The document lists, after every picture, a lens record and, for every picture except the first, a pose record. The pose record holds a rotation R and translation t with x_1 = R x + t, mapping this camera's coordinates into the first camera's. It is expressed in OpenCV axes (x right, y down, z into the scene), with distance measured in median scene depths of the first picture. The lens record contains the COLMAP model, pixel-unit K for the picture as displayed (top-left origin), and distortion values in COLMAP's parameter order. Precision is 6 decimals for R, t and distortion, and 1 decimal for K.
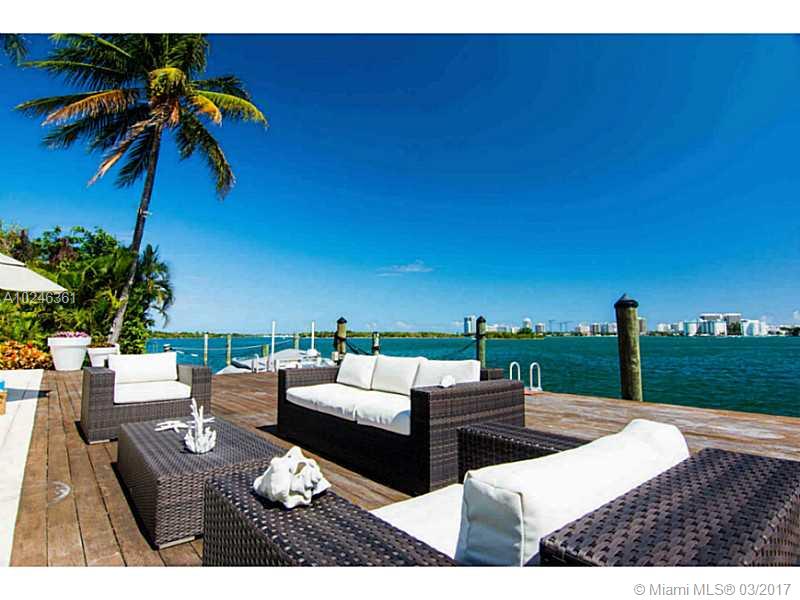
lens RADIAL K [[424.0, 0, 398.7], [0, 424.0, 300.6], [0, 0, 1]] dist [0.001391, -0.014348]
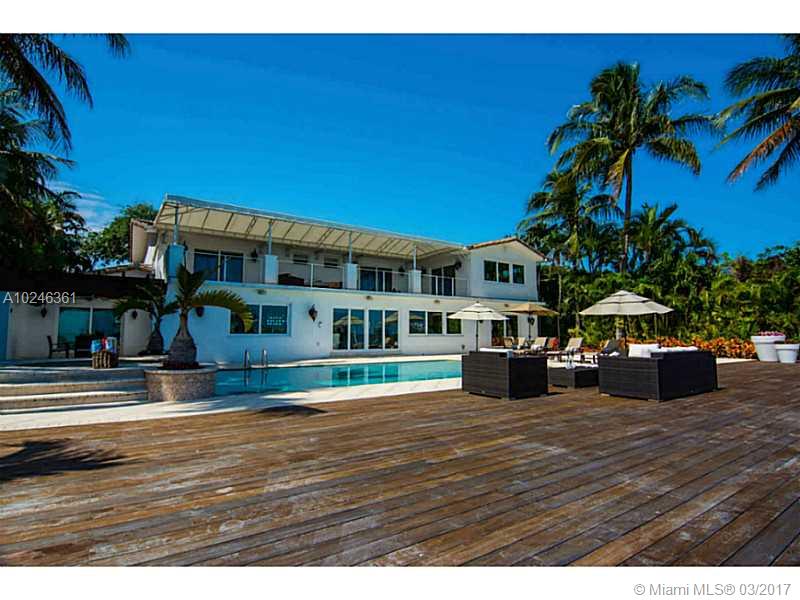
lens RADIAL K [[424.0, 0, 398.7], [0, 424.0, 300.6], [0, 0, 1]] dist [0.001391, -0.014348]
pose [[-0.082949, -0.078342, -0.993470, 0.511676], [0.082570, 0.992937, -0.085194, -0.003077], [0.993127, -0.089098, -0.075894, -0.012906]]
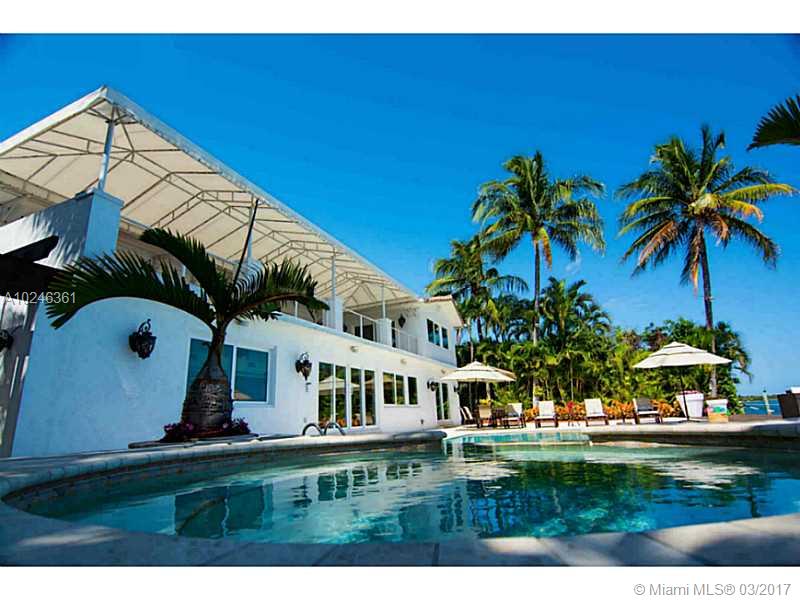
lens RADIAL K [[424.0, 0, 398.7], [0, 424.0, 300.6], [0, 0, 1]] dist [0.001391, -0.014348]
pose [[0.453522, -0.254974, -0.853994, 0.094343], [0.118214, 0.966947, -0.225919, -0.014905], [0.883370, 0.001505, 0.468674, -0.505249]]
